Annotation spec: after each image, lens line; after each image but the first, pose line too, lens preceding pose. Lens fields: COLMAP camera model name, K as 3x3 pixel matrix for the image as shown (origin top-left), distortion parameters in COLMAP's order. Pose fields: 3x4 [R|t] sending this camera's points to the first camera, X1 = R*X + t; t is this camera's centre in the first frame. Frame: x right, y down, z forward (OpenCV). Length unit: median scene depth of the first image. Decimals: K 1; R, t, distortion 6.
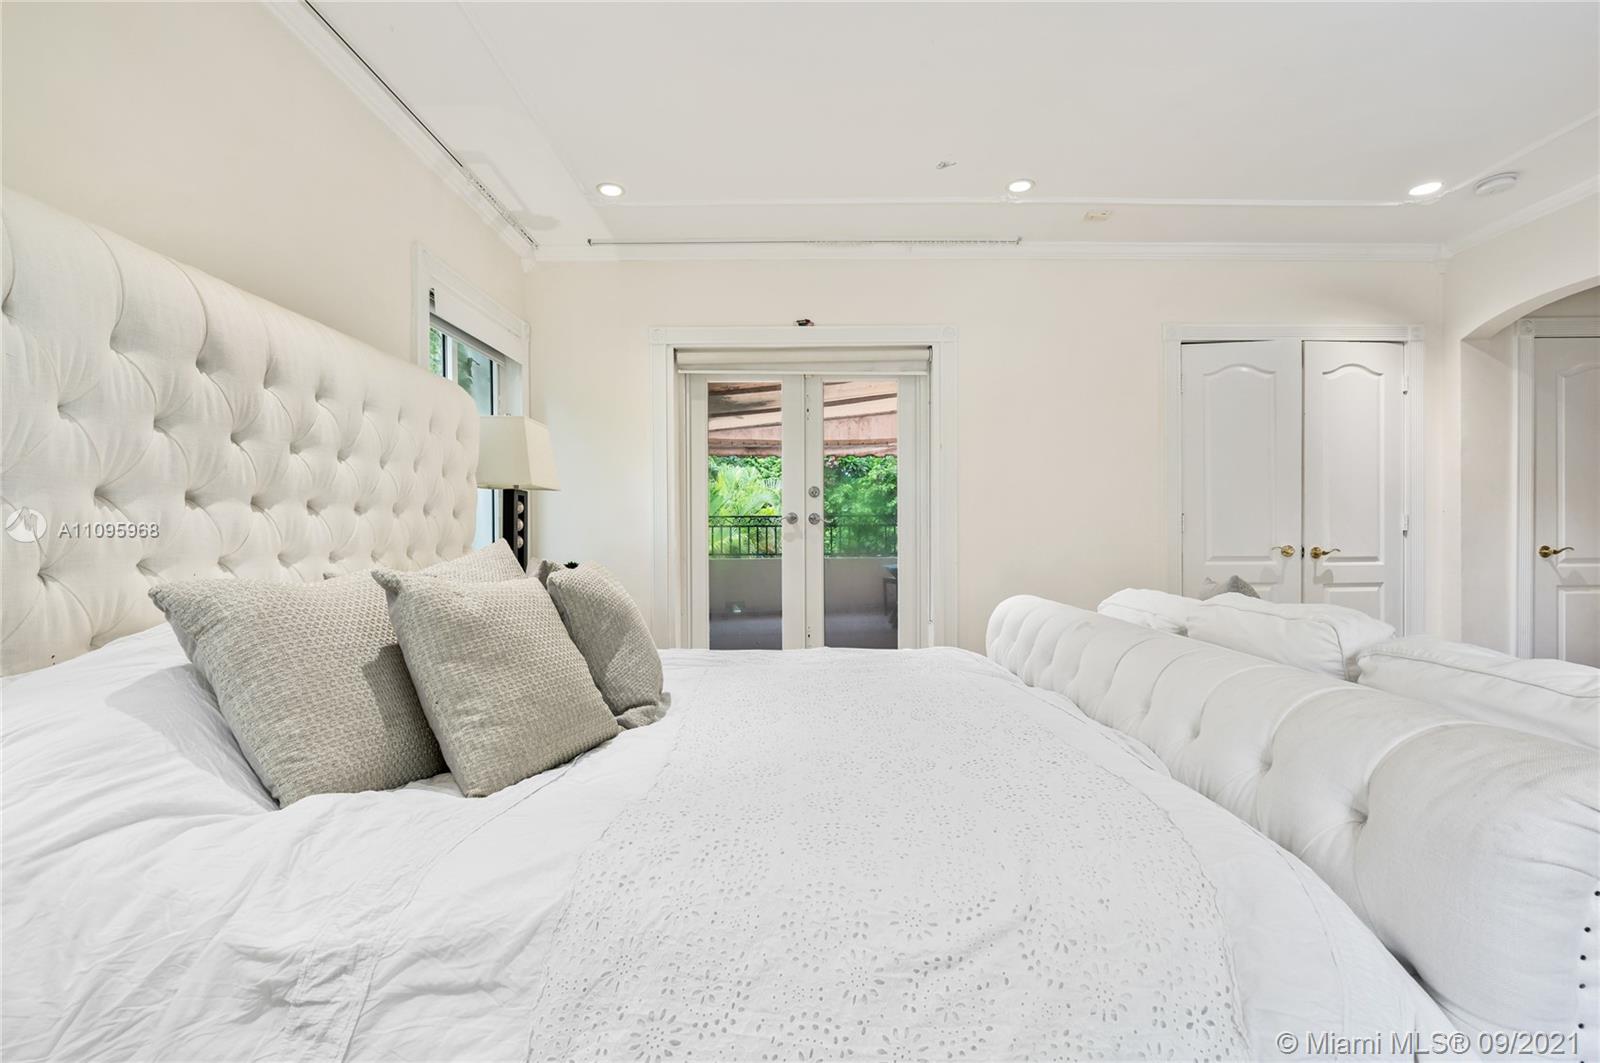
lens RADIAL K [[715.3, 0, 800.3], [0, 715.3, 537.3], [0, 0, 1]] dist [0.005053, -0.000240]
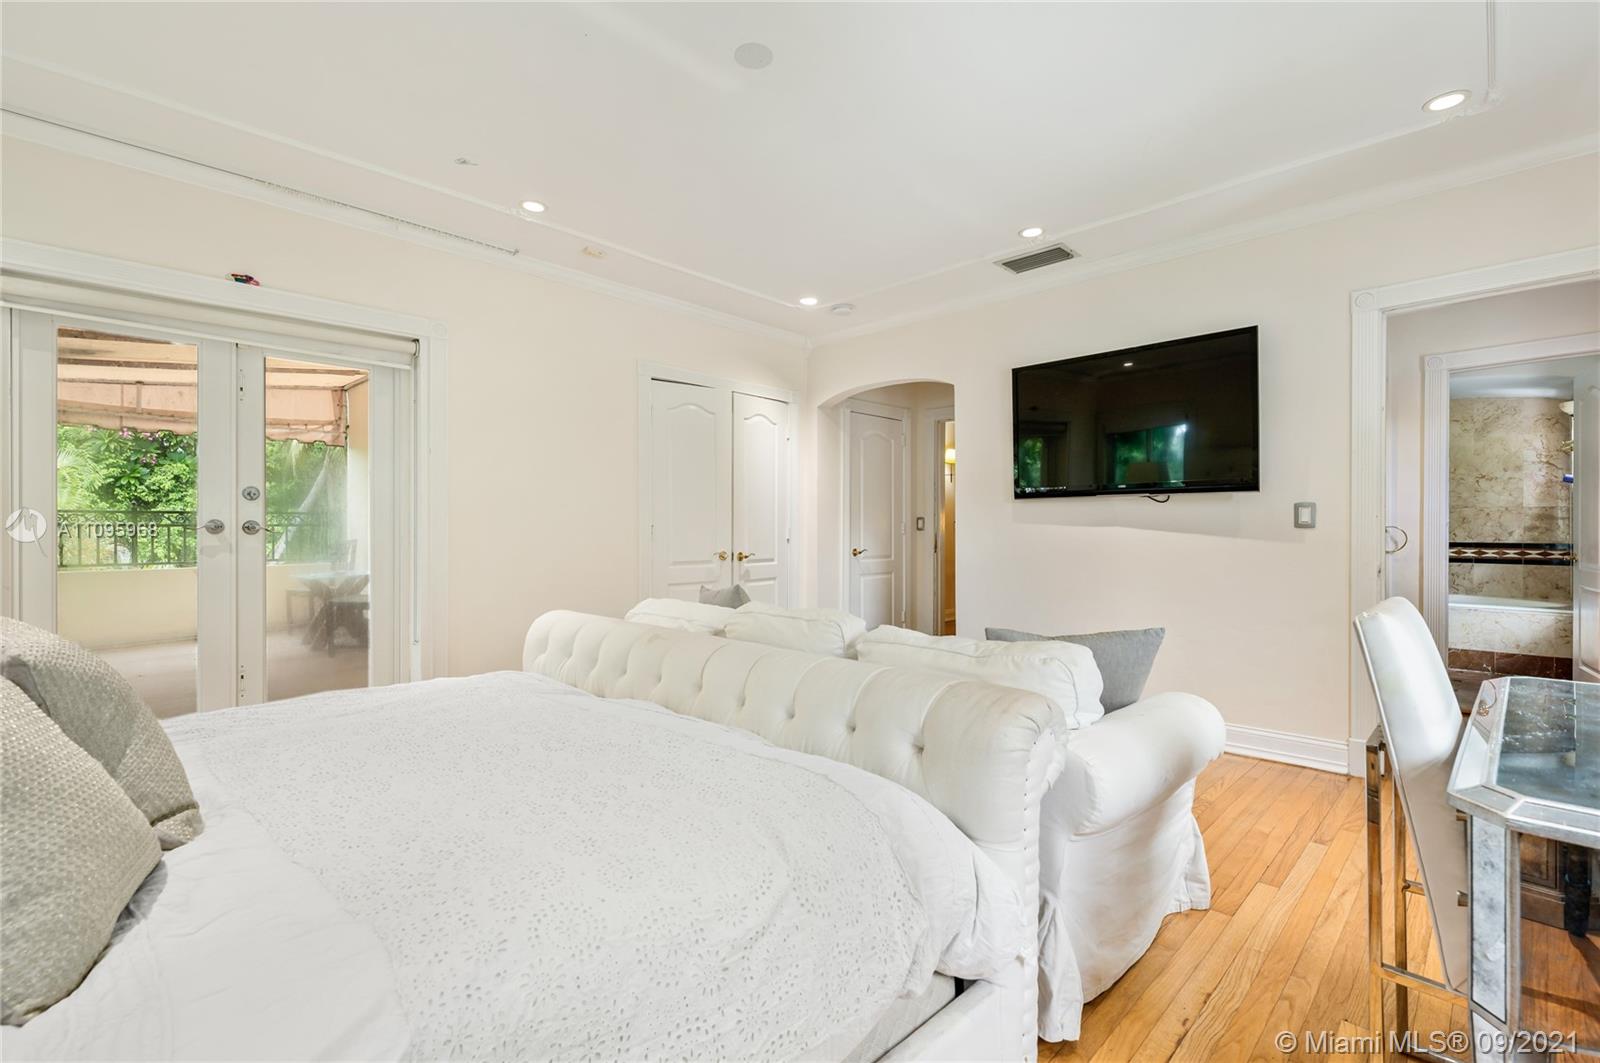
lens RADIAL K [[715.3, 0, 800.3], [0, 715.3, 537.3], [0, 0, 1]] dist [0.005053, -0.000240]
pose [[0.702629, -0.004938, 0.711539, -0.153771], [-0.000520, 0.999972, 0.007453, -0.027942], [-0.711556, -0.005606, 0.702607, 0.014306]]
